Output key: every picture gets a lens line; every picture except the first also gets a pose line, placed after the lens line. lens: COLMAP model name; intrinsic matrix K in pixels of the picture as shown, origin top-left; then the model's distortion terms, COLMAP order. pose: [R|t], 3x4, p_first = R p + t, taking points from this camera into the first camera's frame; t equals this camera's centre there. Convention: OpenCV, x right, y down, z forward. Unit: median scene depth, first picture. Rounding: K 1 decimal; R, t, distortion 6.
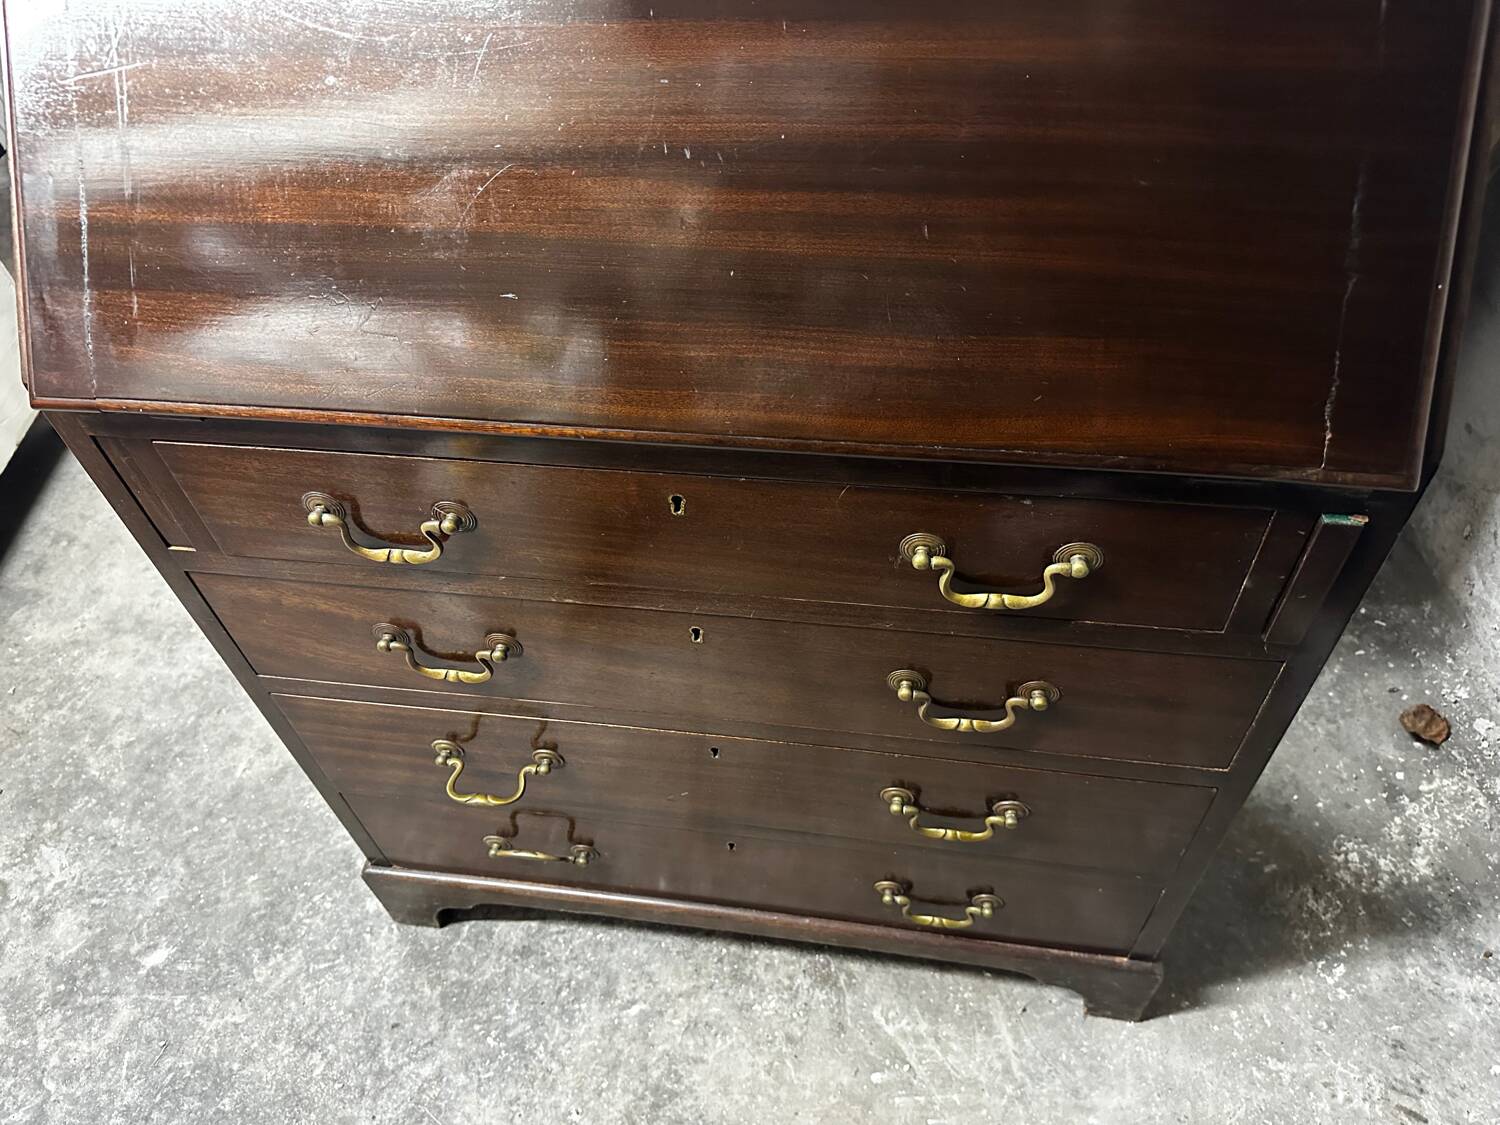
lens RADIAL K [[1071.4, 0, 745.1], [0, 1071.4, 577.1], [0, 0, 1]] dist [0.005827, -0.020129]
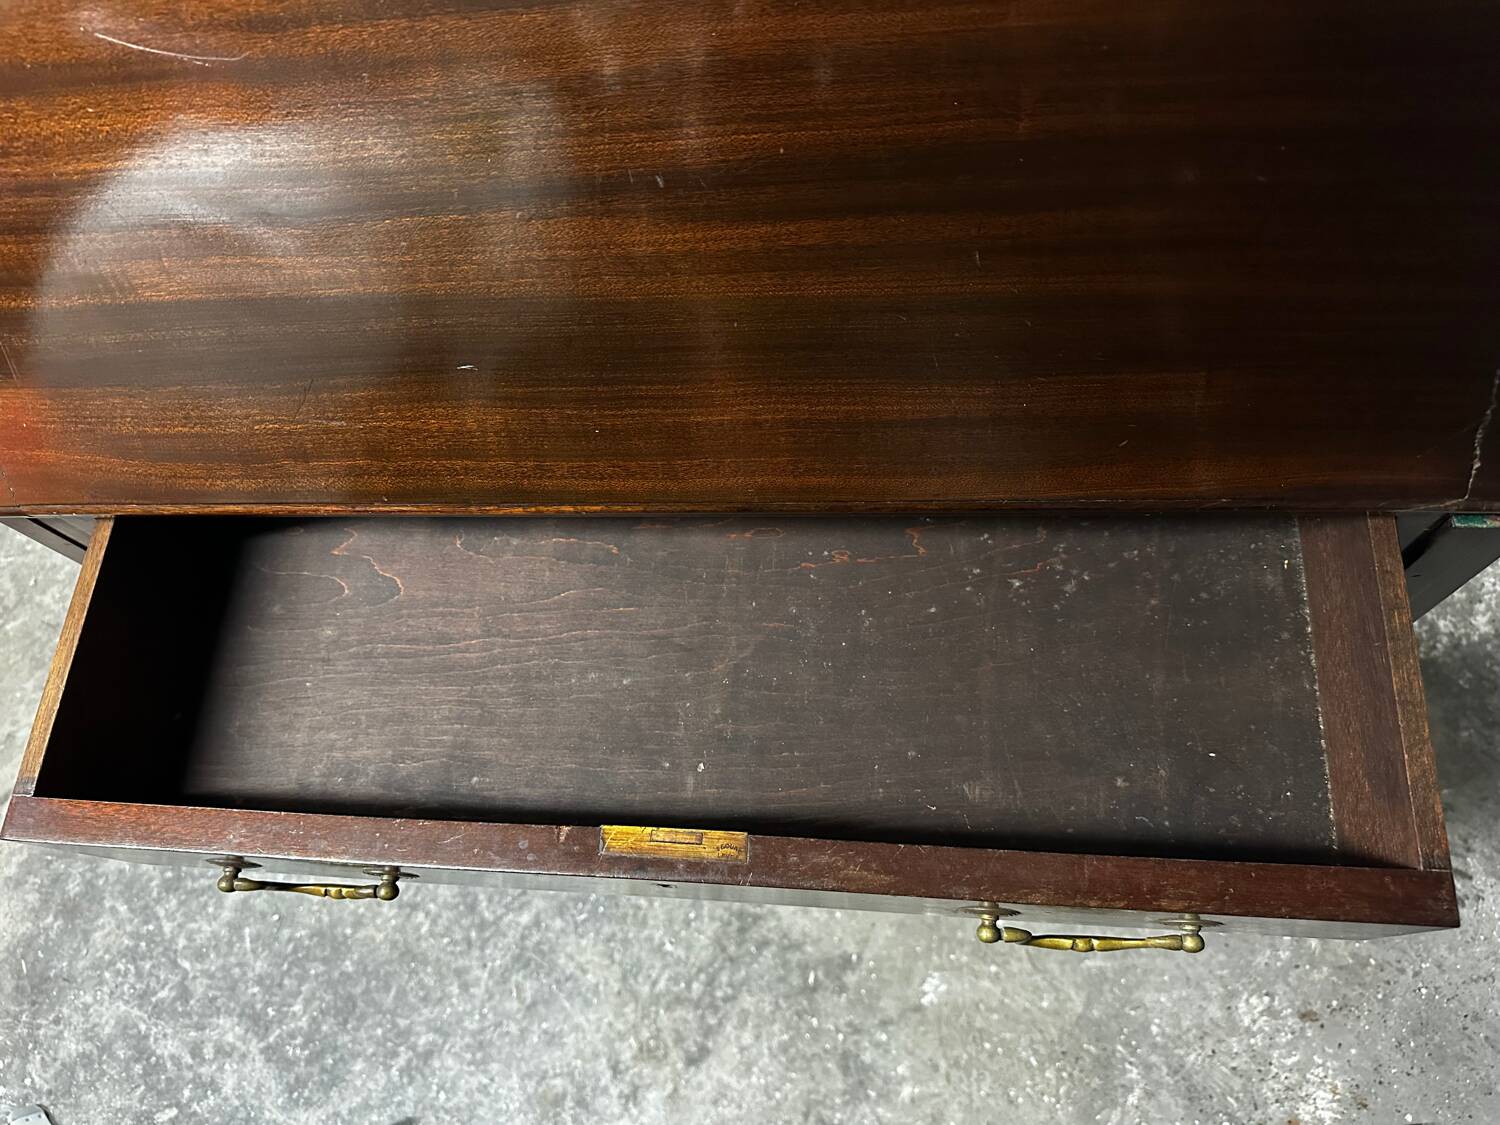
lens RADIAL K [[1071.4, 0, 748.7], [0, 1071.4, 562.2], [0, 0, 1]] dist [0.005827, -0.020129]
pose [[0.992752, -0.115562, -0.032988, 0.001546], [0.120090, 0.943372, 0.309236, -0.177820], [-0.004616, -0.310956, 0.950413, 0.089705]]
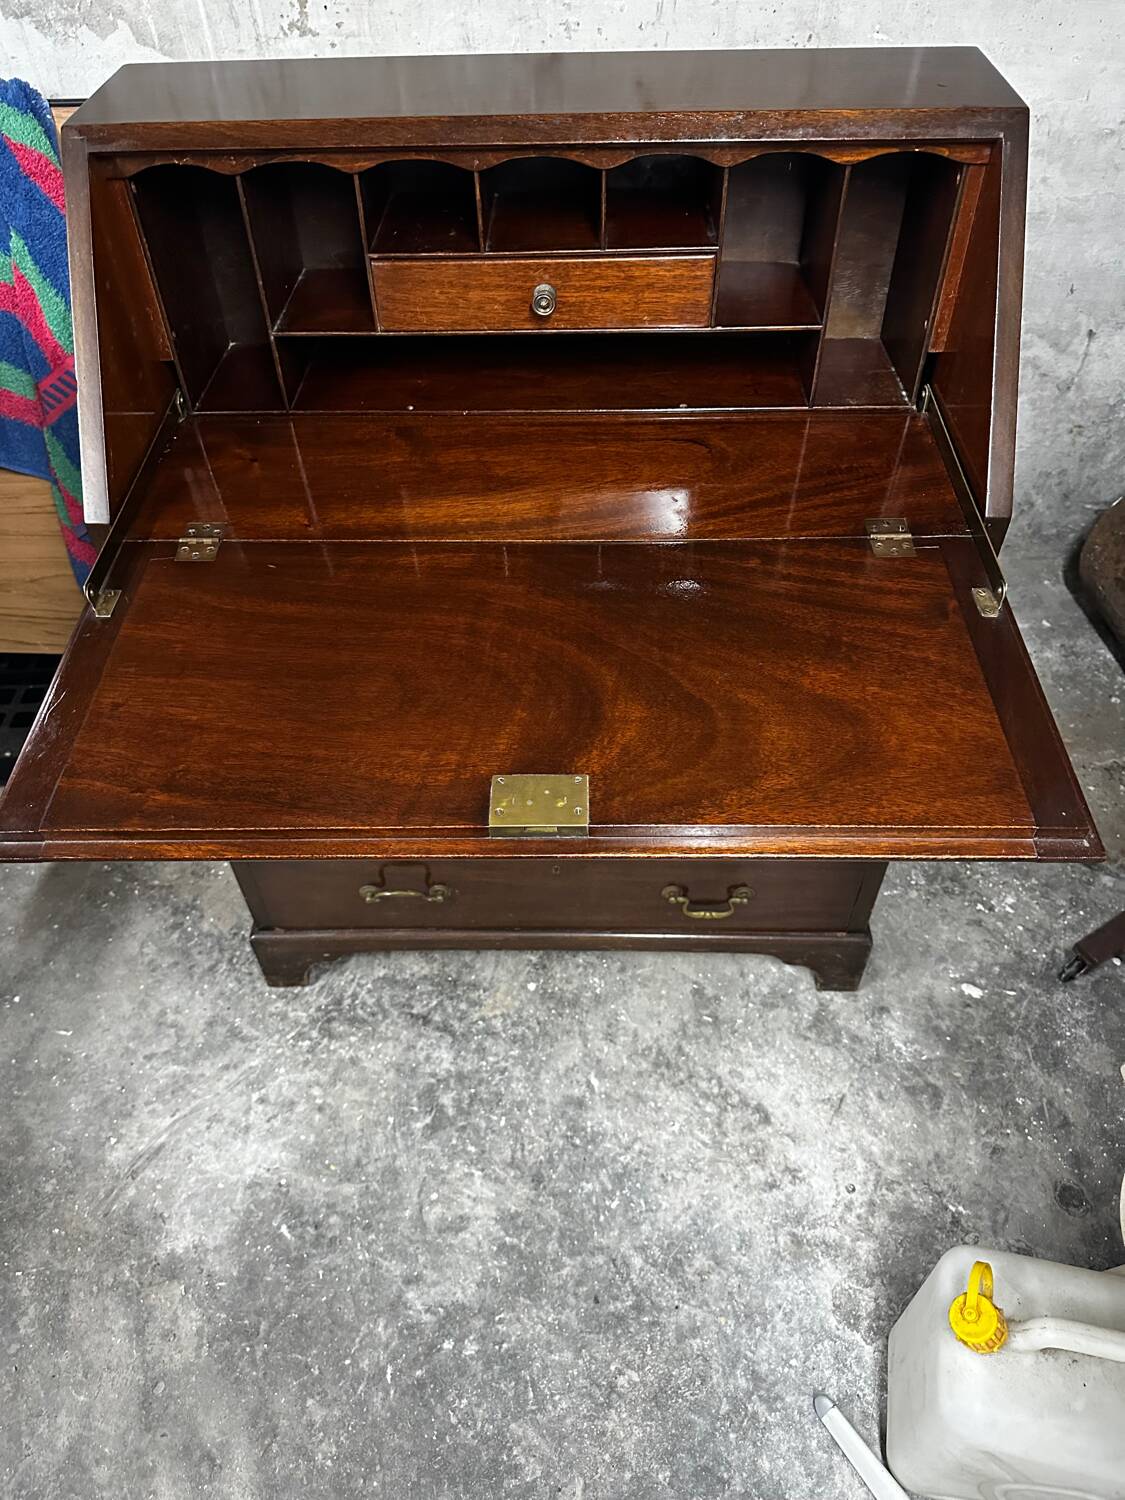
lens RADIAL K [[1071.4, 0, 552.9], [0, 1071.4, 738.9], [0, 0, 1]] dist [0.005827, -0.020129]
pose [[0.063651, -0.694627, 0.716548, -0.711854], [0.772685, 0.488708, 0.405120, -0.317411], [-0.631590, 0.527880, 0.567835, 0.136375]]
